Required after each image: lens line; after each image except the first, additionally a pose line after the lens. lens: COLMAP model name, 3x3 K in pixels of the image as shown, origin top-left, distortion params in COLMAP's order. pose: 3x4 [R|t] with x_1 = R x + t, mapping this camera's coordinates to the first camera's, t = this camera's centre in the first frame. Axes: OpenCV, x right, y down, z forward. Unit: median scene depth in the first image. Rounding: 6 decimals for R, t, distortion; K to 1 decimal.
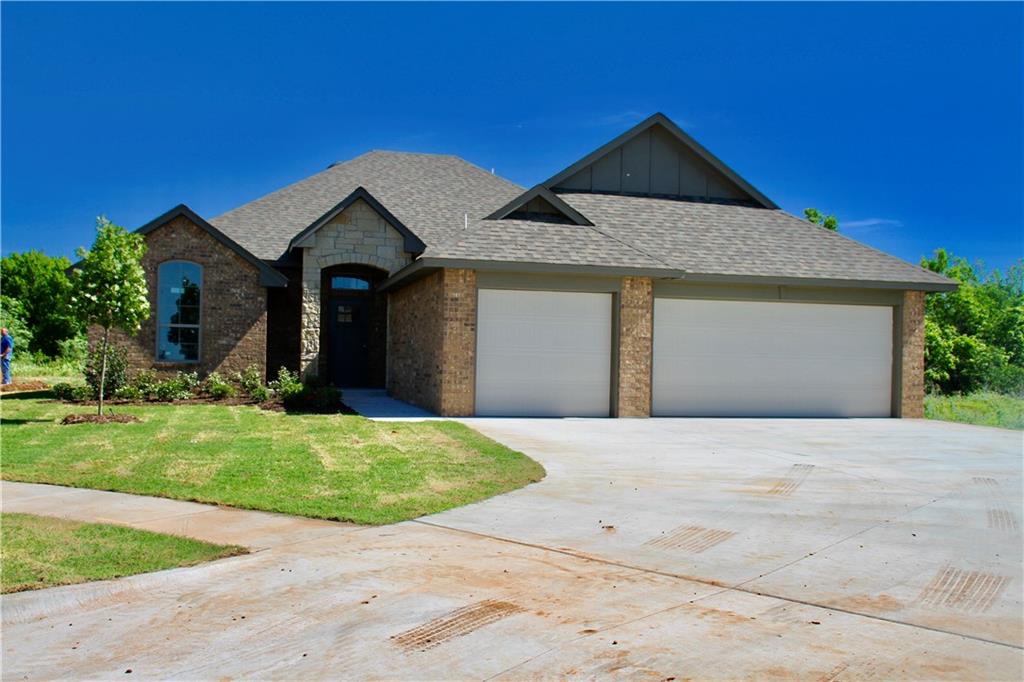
lens RADIAL K [[1016.8, 0, 512.0], [0, 1016.8, 344.8], [0, 0, 1]] dist [0.070714, 0.000000]
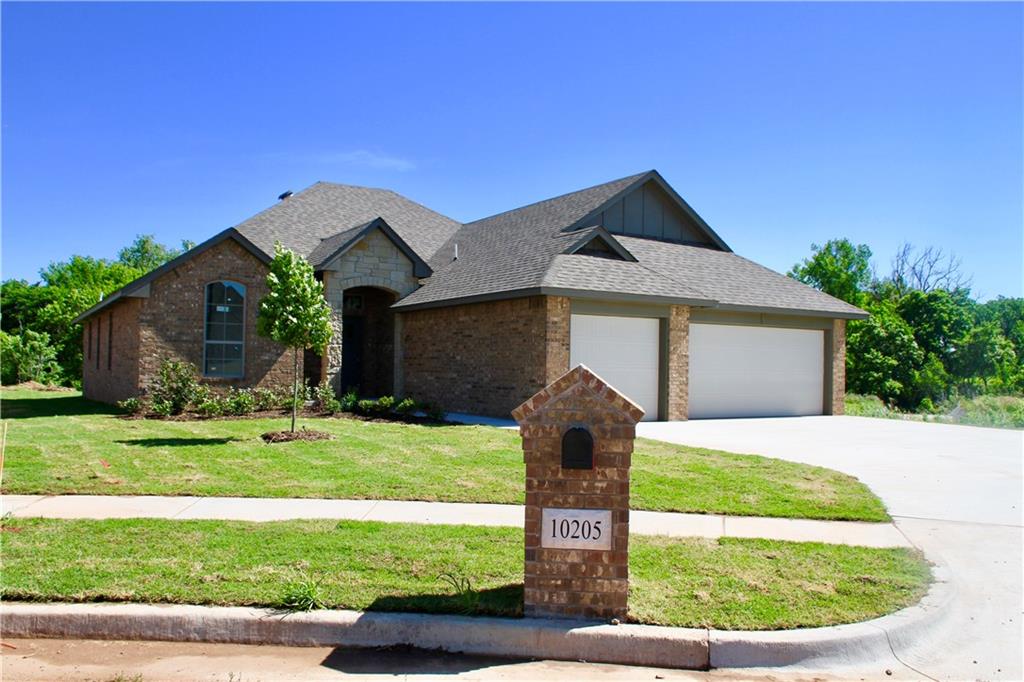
lens RADIAL K [[869.3, 0, 511.1], [0, 869.3, 342.7], [0, 0, 1]] dist [-0.008341, -0.001774]
pose [[0.949982, 0.003479, 0.312287, -0.362186], [-0.000430, 0.999952, -0.009833, -0.010809], [-0.312306, 0.009207, 0.949937, 0.067316]]
